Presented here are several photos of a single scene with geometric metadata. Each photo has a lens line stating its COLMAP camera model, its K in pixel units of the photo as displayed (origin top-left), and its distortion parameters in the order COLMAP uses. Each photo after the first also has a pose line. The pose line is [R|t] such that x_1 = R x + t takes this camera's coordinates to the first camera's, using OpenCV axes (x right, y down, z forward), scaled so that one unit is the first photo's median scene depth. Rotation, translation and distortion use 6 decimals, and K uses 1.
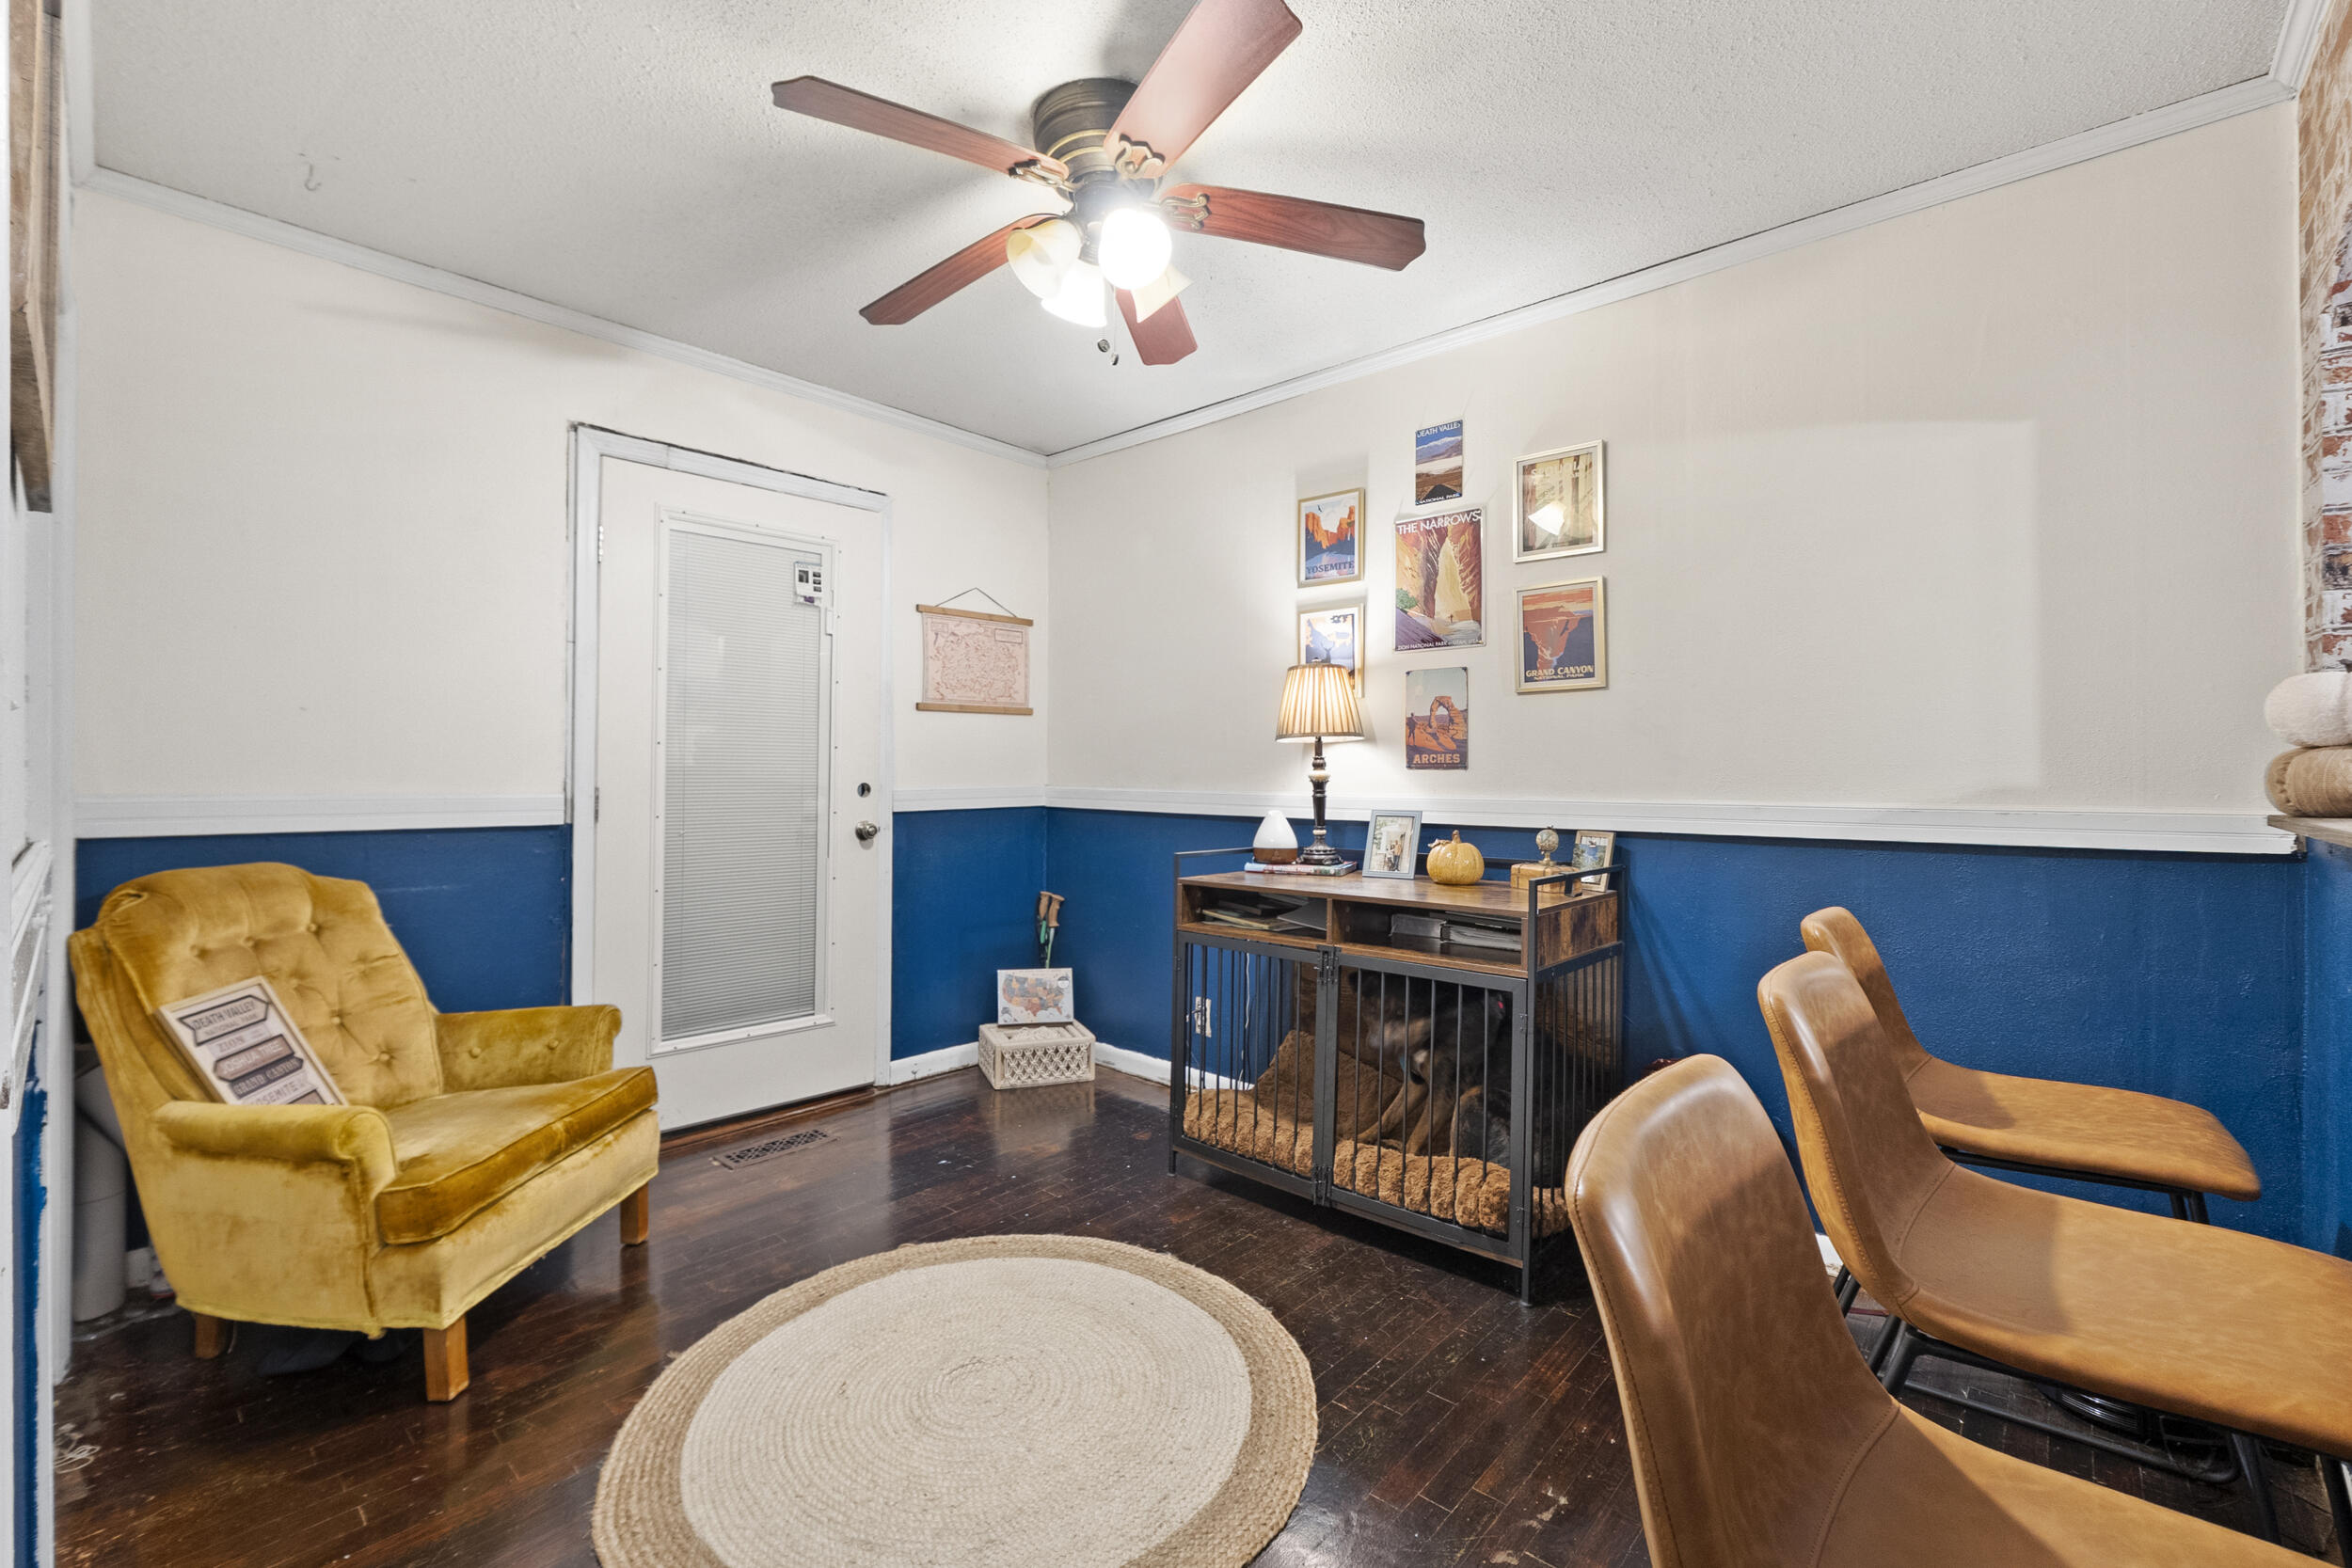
lens RADIAL K [[1020.8, 0, 1176.0], [0, 1020.8, 784.0], [0, 0, 1]] dist [-0.003189, -0.000352]
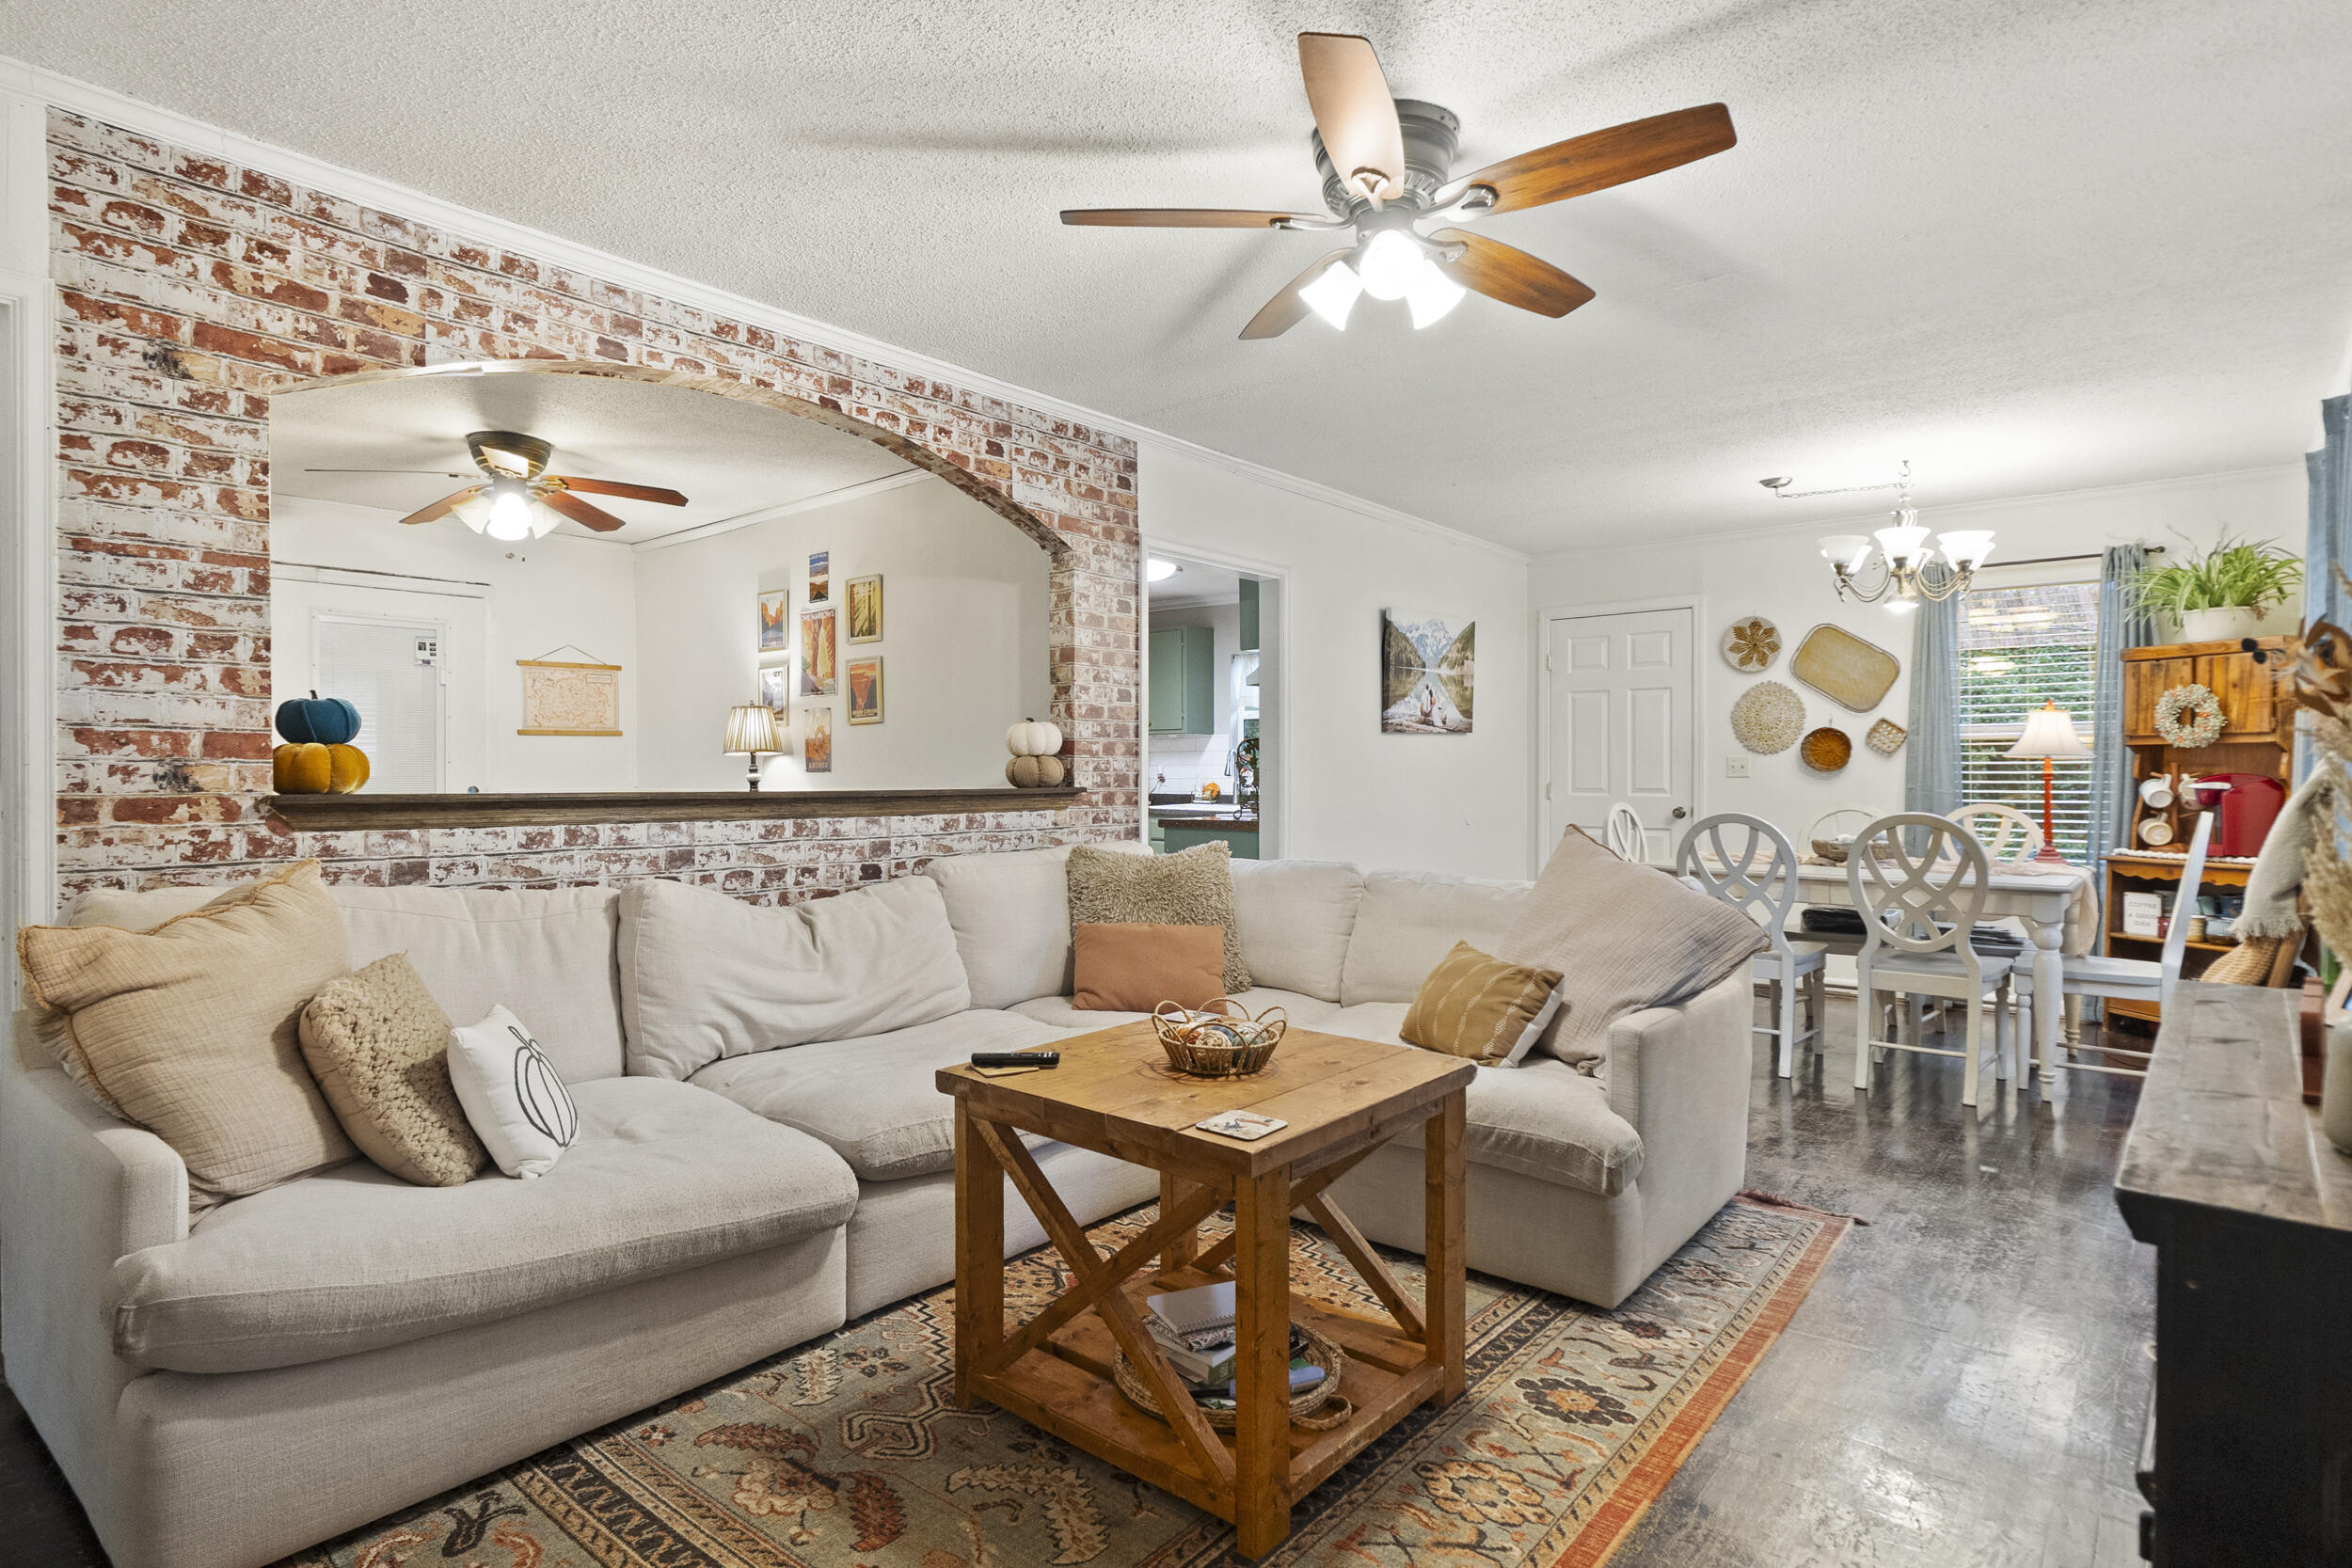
lens RADIAL K [[1214.0, 0, 1176.0], [0, 1214.0, 784.0], [0, 0, 1]] dist [-0.010486, 0.000396]
pose [[0.998802, -0.012489, 0.047322, 0.686858], [0.012742, 0.999906, -0.005047, 0.018624], [-0.047255, 0.005644, 0.998867, -0.852750]]
